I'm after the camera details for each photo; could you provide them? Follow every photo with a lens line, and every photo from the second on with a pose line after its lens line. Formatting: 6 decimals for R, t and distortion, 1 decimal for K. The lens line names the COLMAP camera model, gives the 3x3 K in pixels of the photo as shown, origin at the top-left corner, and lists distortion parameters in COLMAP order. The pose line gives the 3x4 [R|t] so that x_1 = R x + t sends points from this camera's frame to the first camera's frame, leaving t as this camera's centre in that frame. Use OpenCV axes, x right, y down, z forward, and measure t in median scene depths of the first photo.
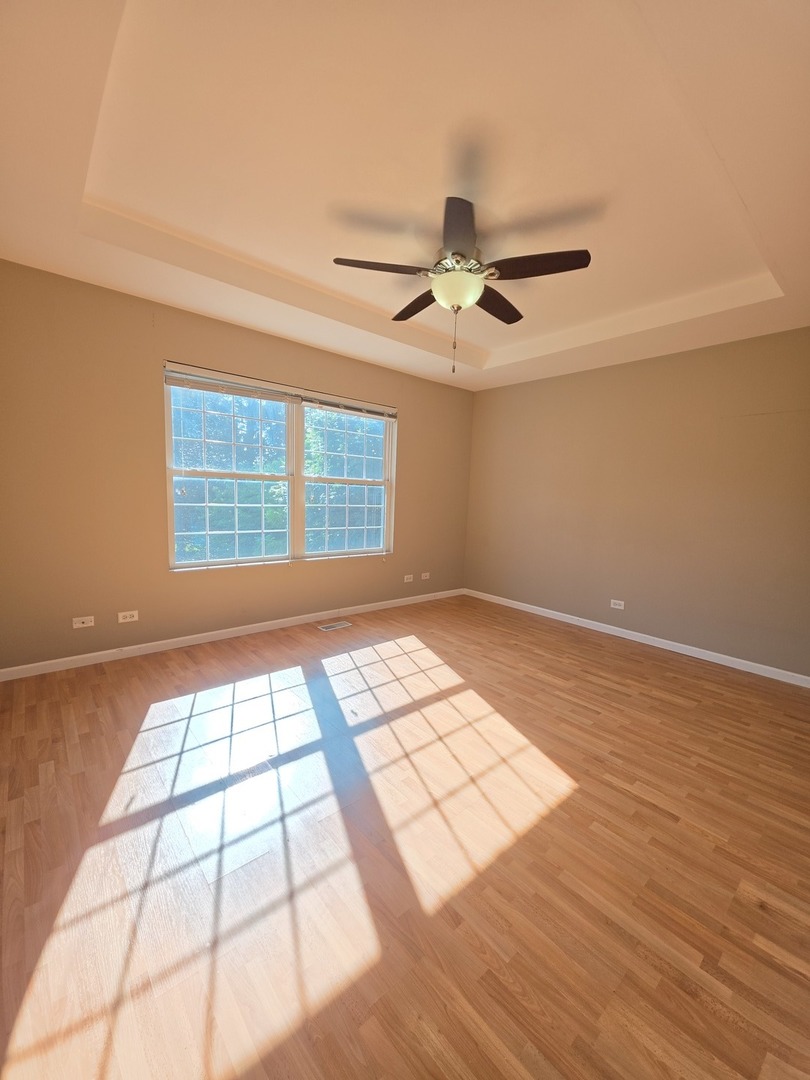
lens RADIAL K [[430.8, 0, 403.1], [0, 430.8, 531.8], [0, 0, 1]] dist [0.013770, -0.009853]
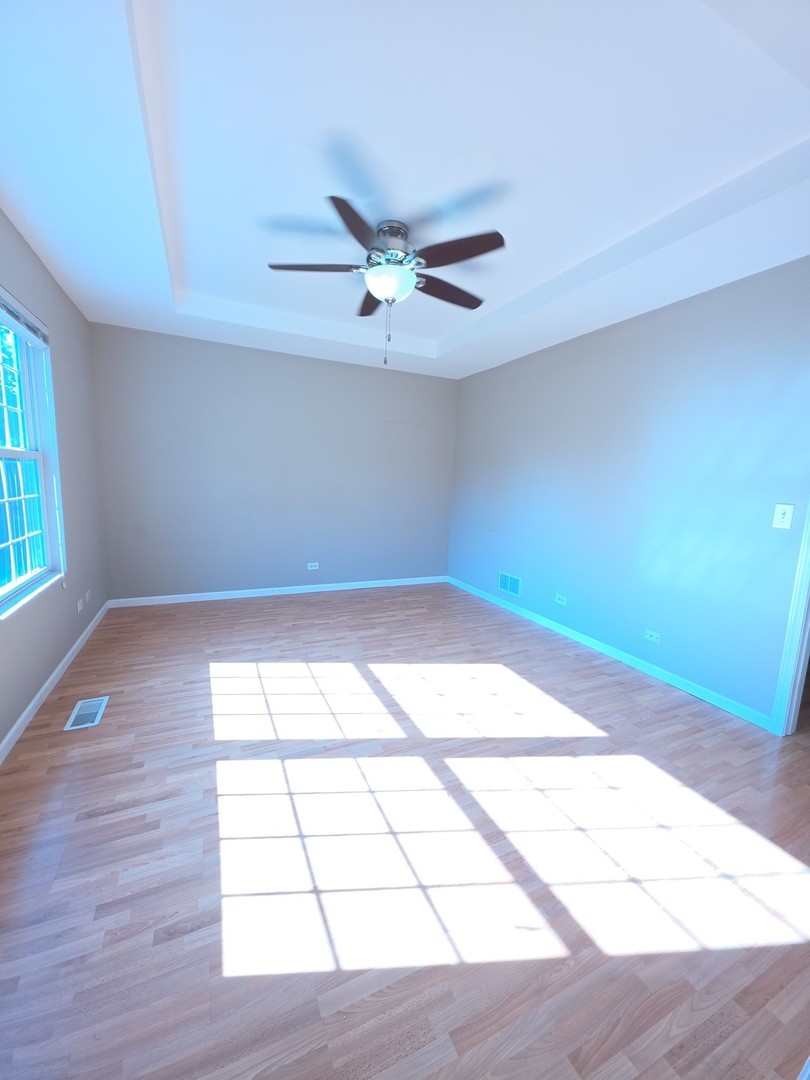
lens RADIAL K [[430.8, 0, 413.7], [0, 430.8, 536.7], [0, 0, 1]] dist [0.013770, -0.009853]
pose [[0.257462, -0.158651, 0.953175, -0.747048], [0.059399, 0.987162, 0.148264, -0.096952], [-0.964461, 0.018446, 0.263580, 0.566936]]
